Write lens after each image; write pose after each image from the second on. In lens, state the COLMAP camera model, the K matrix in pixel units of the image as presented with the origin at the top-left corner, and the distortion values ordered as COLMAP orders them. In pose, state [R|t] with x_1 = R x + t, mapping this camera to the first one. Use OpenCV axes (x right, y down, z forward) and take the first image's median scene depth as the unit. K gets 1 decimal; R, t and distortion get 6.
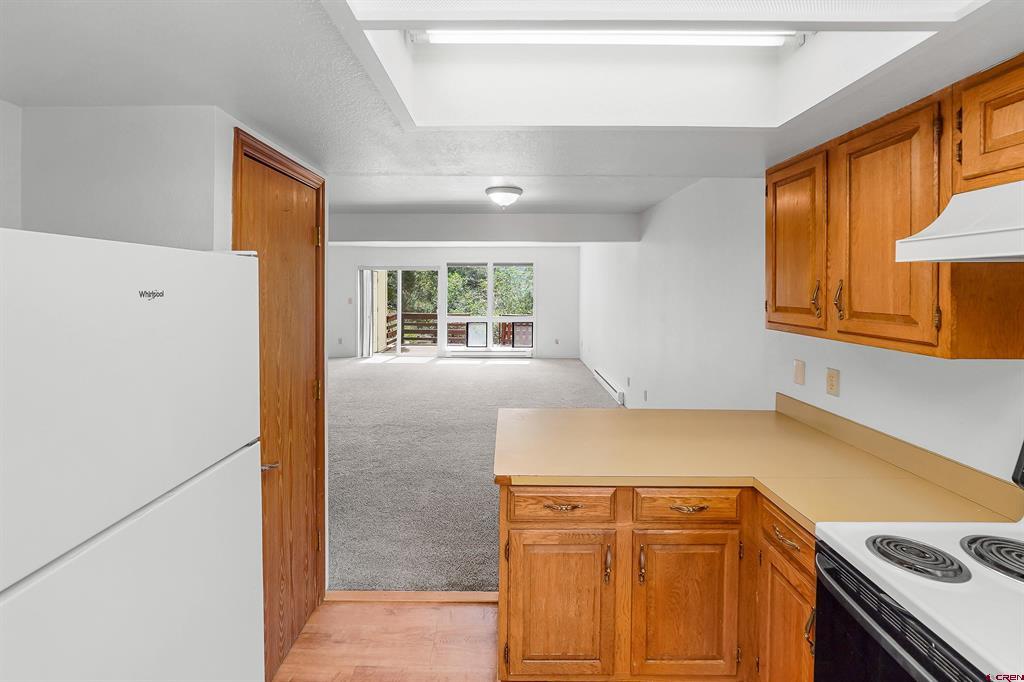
lens RADIAL K [[454.1, 0, 513.7], [0, 454.1, 288.0], [0, 0, 1]] dist [-0.003750, -0.000278]
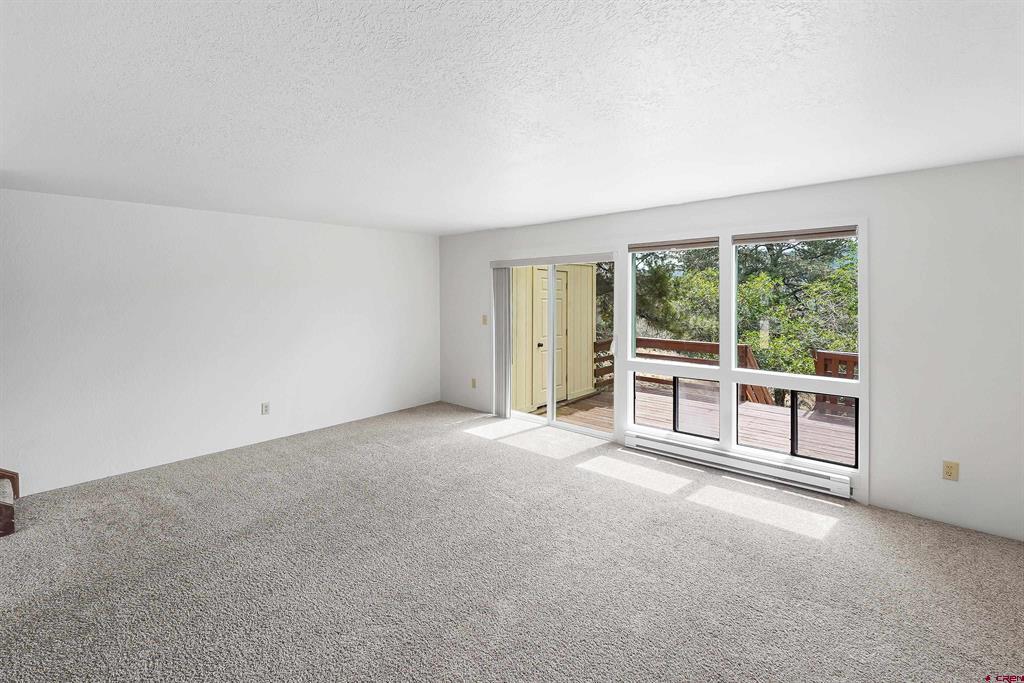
lens RADIAL K [[466.5, 0, 509.5], [0, 466.5, 300.3], [0, 0, 1]] dist [-0.003006, 0.000133]
pose [[0.750054, 0.001655, -0.661374, 0.078048], [0.004067, 0.999966, 0.007115, -0.001830], [0.661364, -0.008027, 0.750022, 0.557480]]
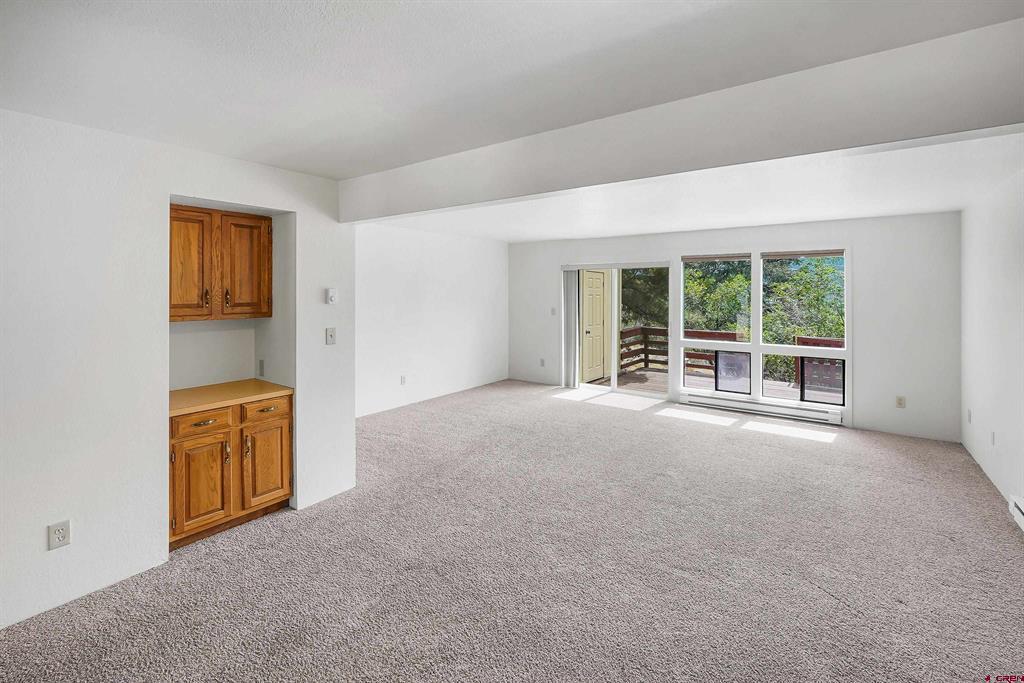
lens RADIAL K [[470.3, 0, 512.0], [0, 470.3, 285.4], [0, 0, 1]] dist [-0.012503, -0.000179]
pose [[0.809844, -0.008522, -0.586584, 0.048786], [-0.001241, 0.999867, -0.016239, -0.002365], [0.586644, 0.013879, 0.809726, 0.318279]]
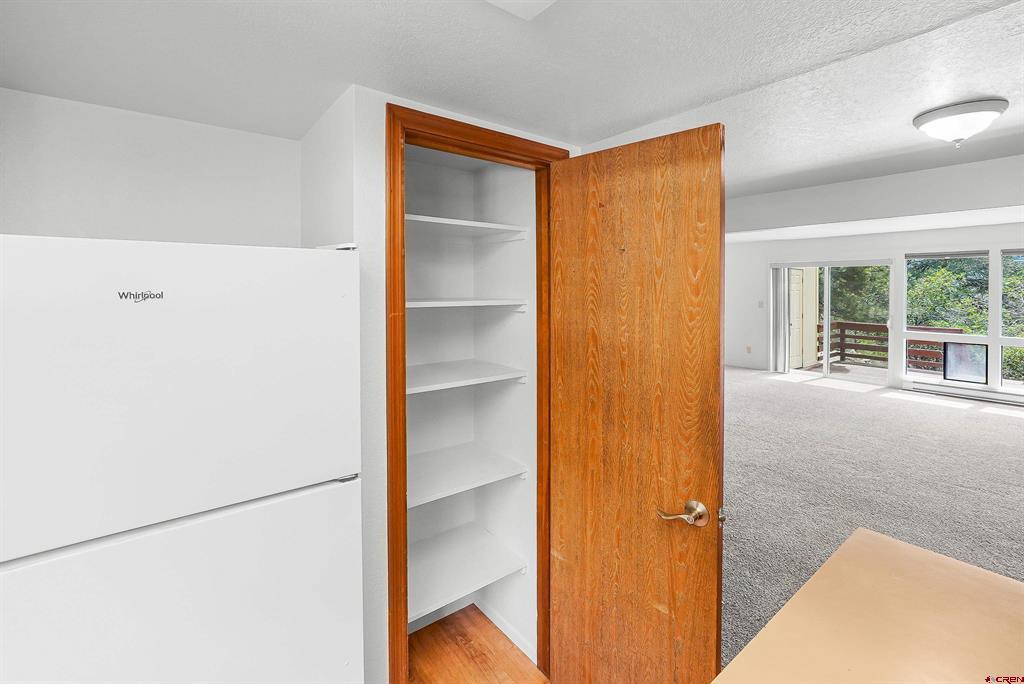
lens RADIAL K [[454.1, 0, 513.7], [0, 454.1, 289.0], [0, 0, 1]] dist [-0.003750, -0.000278]
pose [[0.612820, 0.000043, -0.790223, 0.033917], [-0.001131, 0.999999, -0.000822, 0.000048], [0.790222, 0.001397, 0.612819, 0.098967]]
